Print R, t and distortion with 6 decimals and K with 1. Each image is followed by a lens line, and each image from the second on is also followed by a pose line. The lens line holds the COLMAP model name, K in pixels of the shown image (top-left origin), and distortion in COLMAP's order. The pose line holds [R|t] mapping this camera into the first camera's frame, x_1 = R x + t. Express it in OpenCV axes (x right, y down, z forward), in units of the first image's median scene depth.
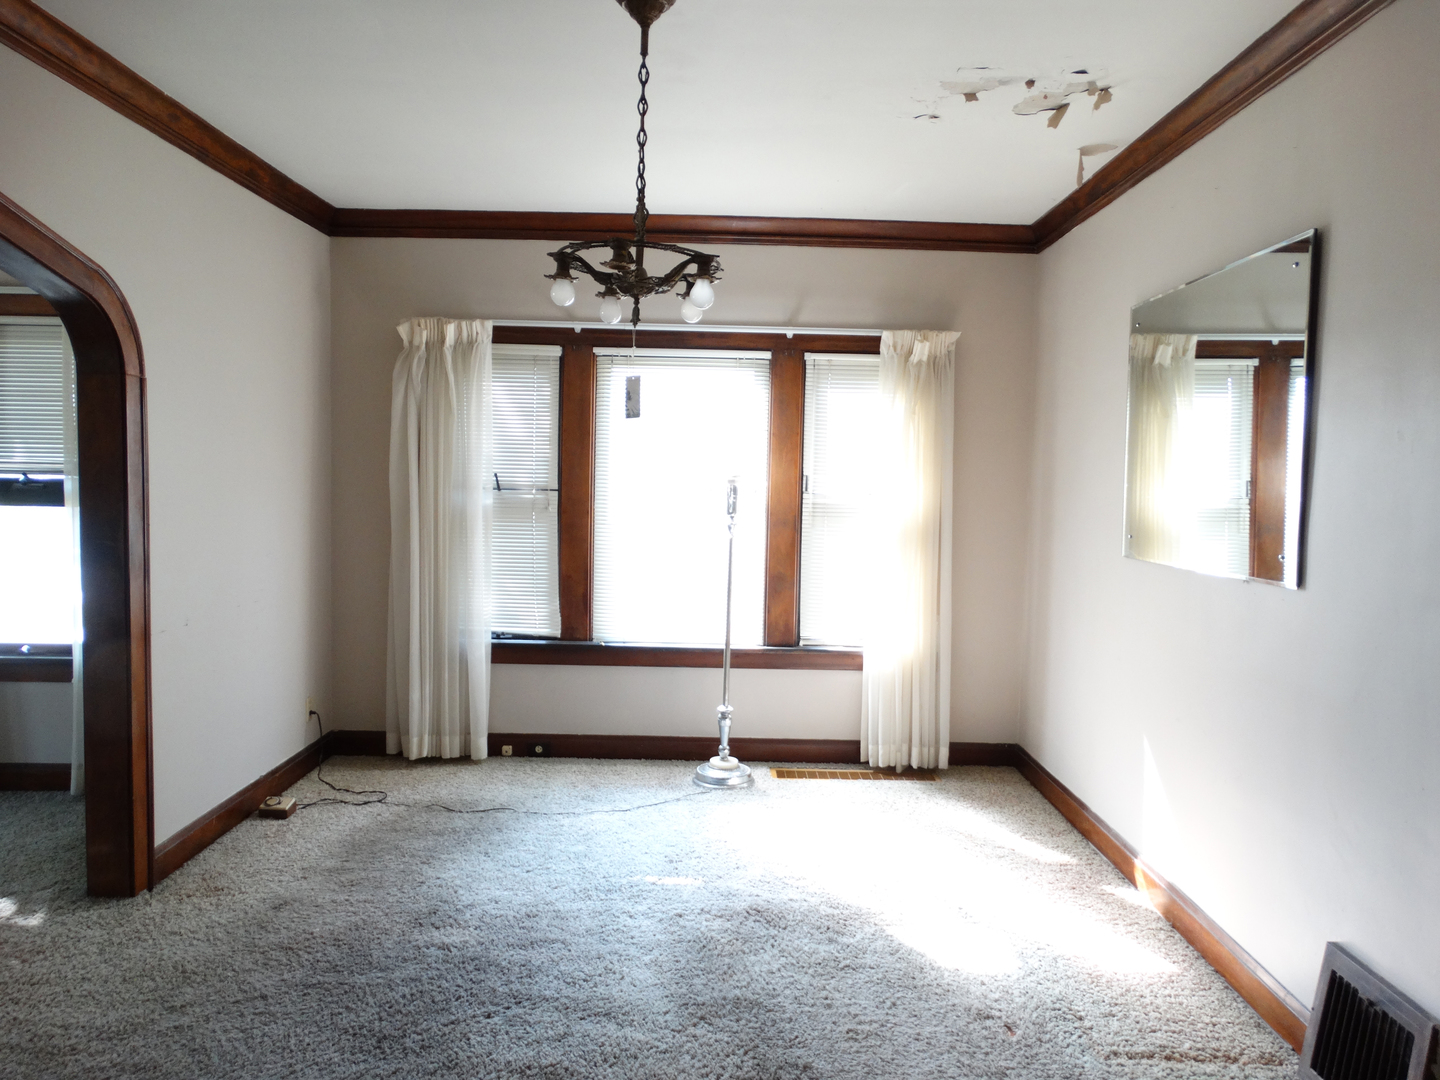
lens RADIAL K [[1017.8, 0, 716.3], [0, 1017.8, 532.3], [0, 0, 1]] dist [0.007738, -0.005456]
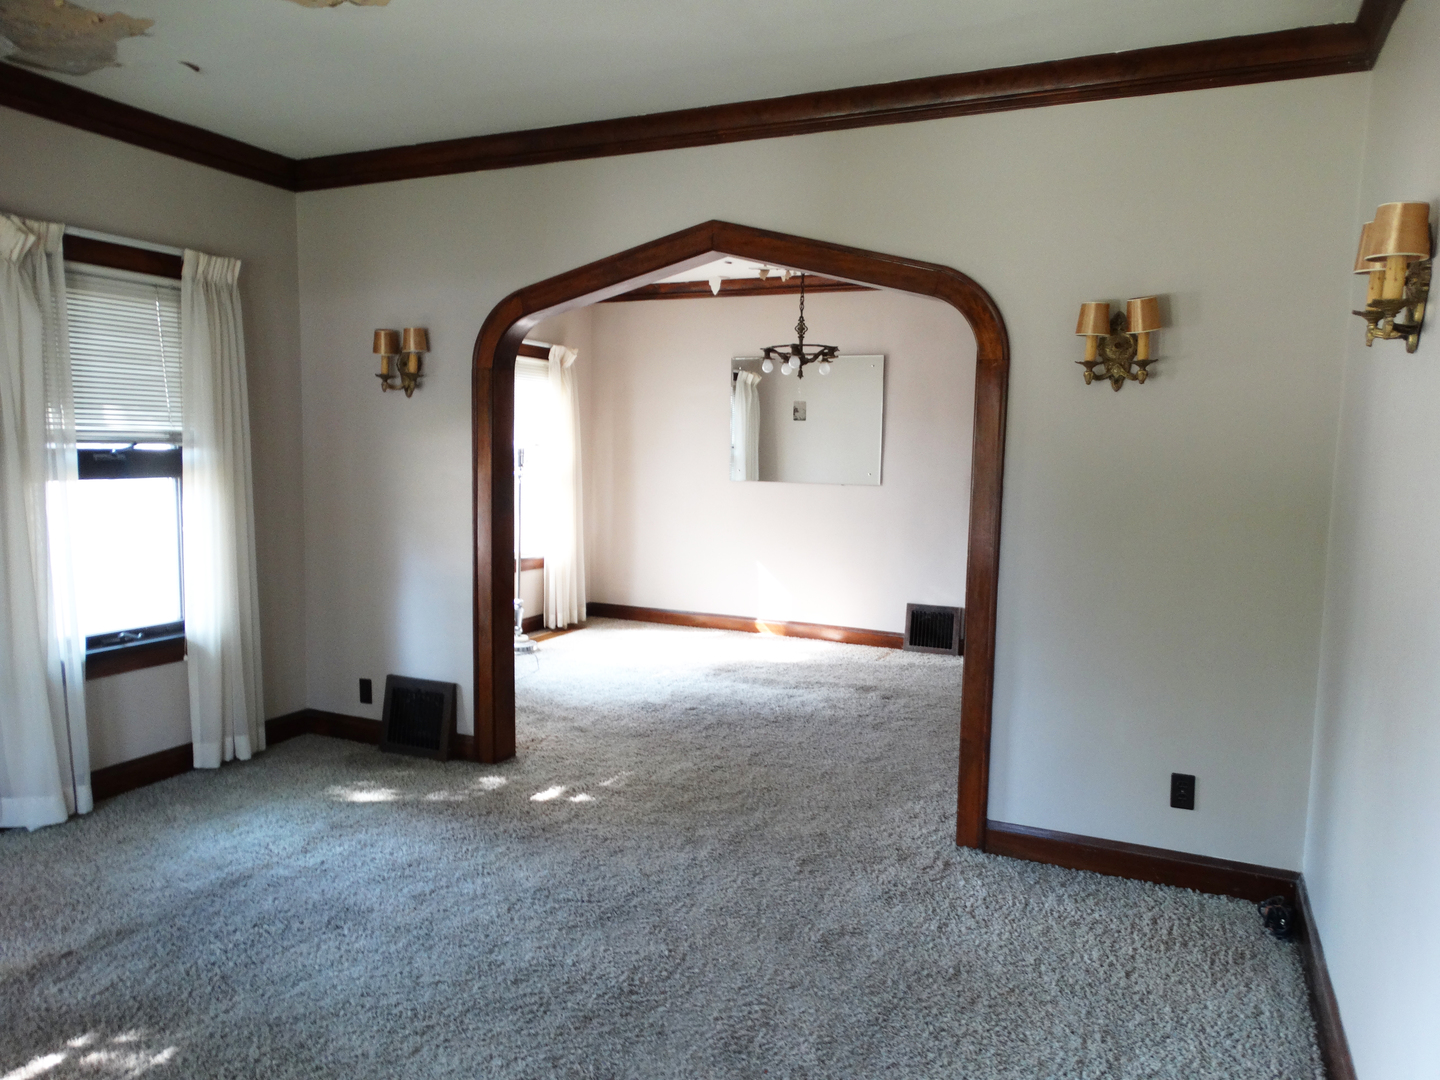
lens RADIAL K [[1046.6, 0, 673.5], [0, 1046.6, 542.0], [0, 0, 1]] dist [0.048372, -0.001826]
pose [[0.456545, -0.091383, 0.884995, -1.310369], [0.037782, 0.995805, 0.083334, -0.029638], [-0.888897, -0.004609, 0.458083, 0.123585]]
